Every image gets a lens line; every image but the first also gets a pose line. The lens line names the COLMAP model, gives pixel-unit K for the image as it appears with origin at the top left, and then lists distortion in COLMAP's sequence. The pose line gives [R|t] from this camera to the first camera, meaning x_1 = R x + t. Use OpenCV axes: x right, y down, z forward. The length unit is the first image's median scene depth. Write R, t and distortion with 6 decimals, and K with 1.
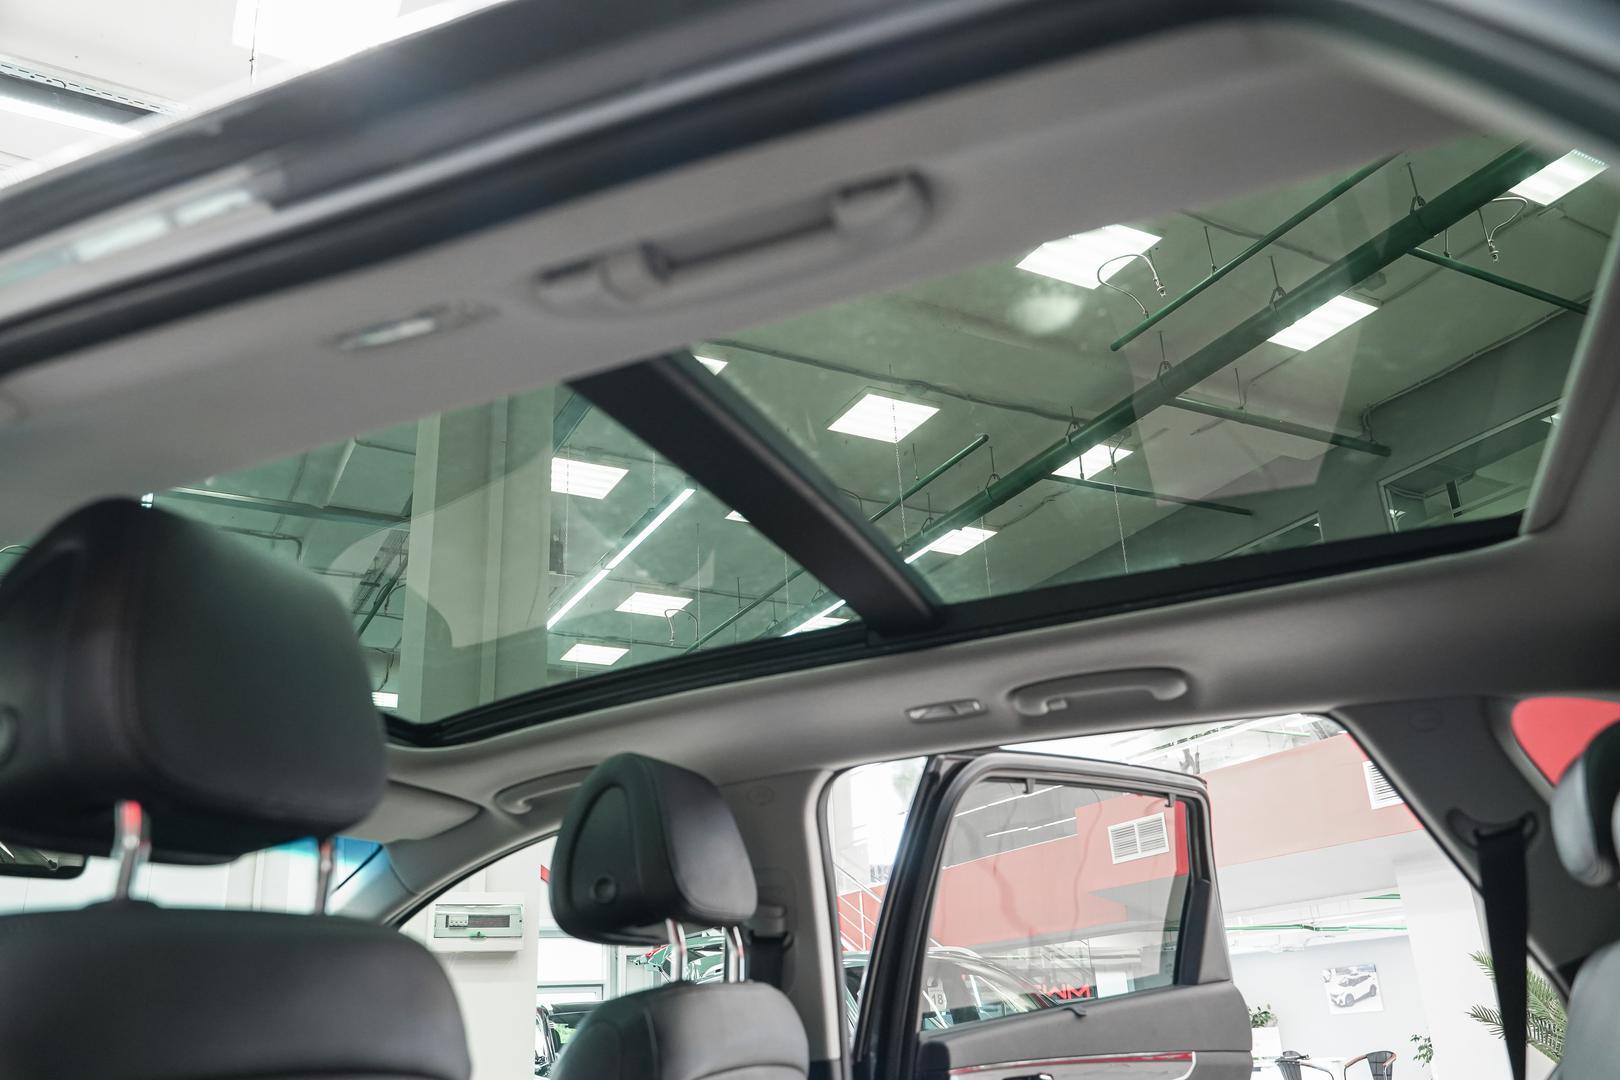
lens RADIAL K [[1298.8, 0, 804.2], [0, 1298.8, 552.4], [0, 0, 1]] dist [-0.019792, 0.014618]
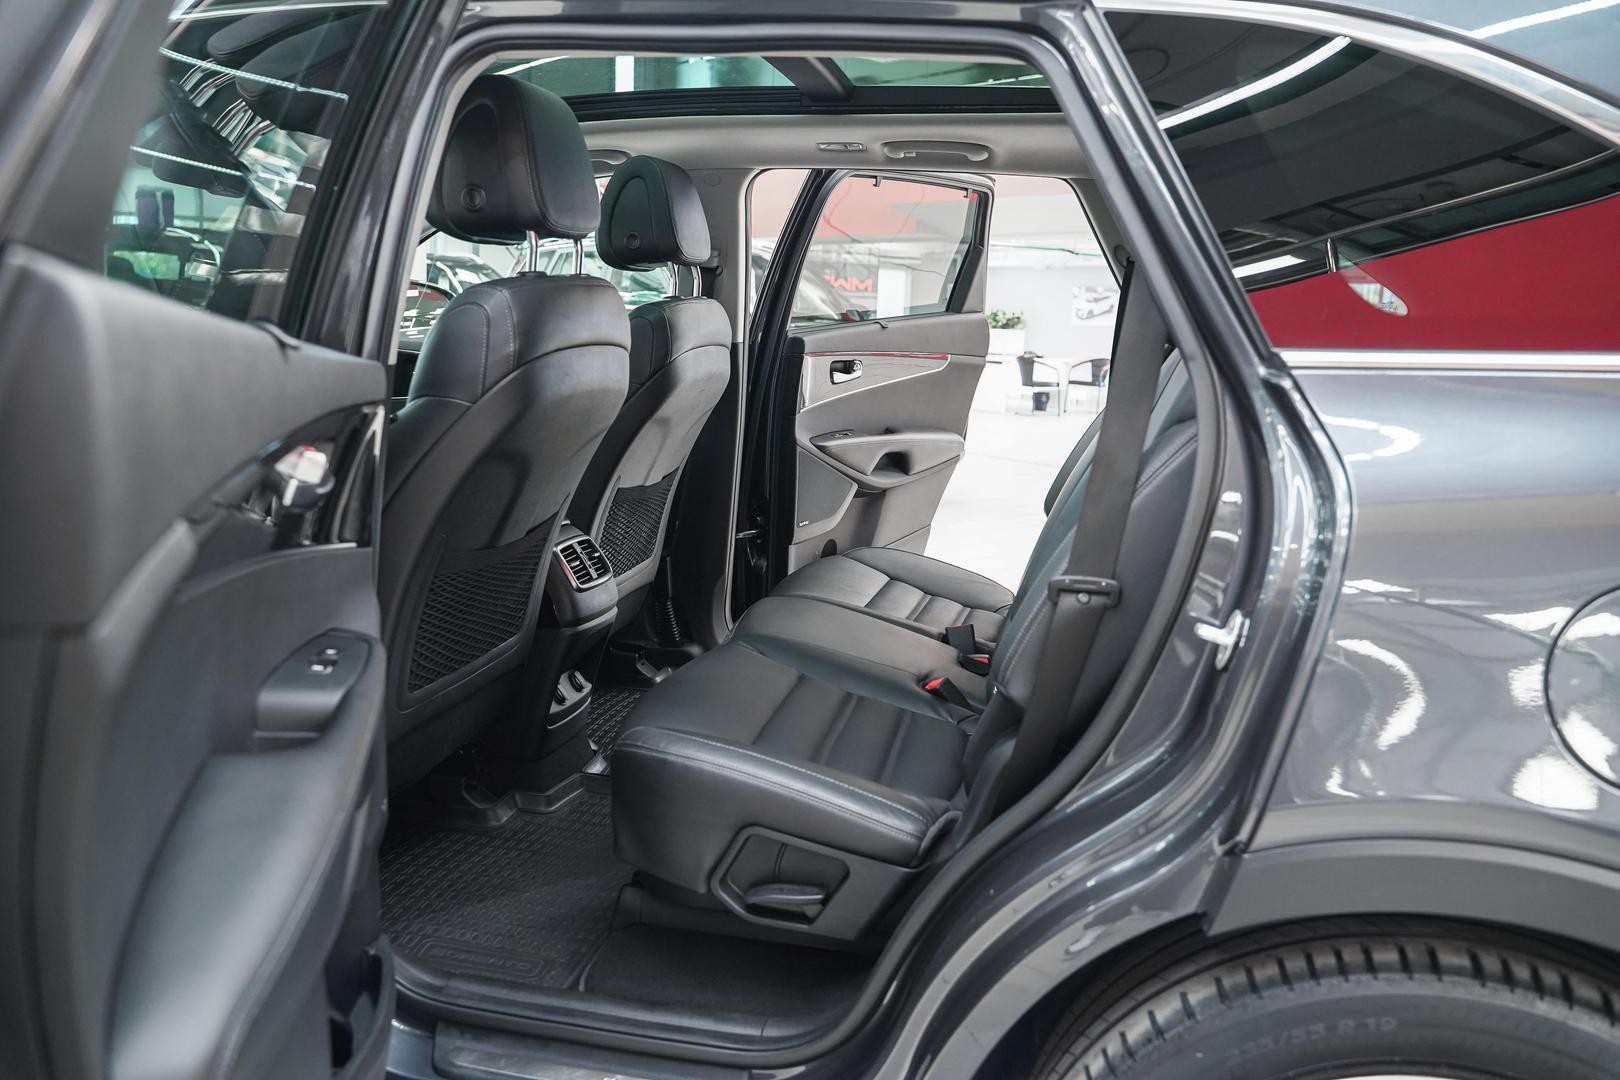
lens RADIAL K [[1298.8, 0, 813.4], [0, 1298.8, 542.6], [0, 0, 1]] dist [-0.019792, 0.014618]
pose [[0.981727, 0.059909, 0.180620, -0.152471], [-0.144088, 0.854010, 0.499905, -0.211120], [-0.124302, -0.516796, 0.847037, -0.497154]]
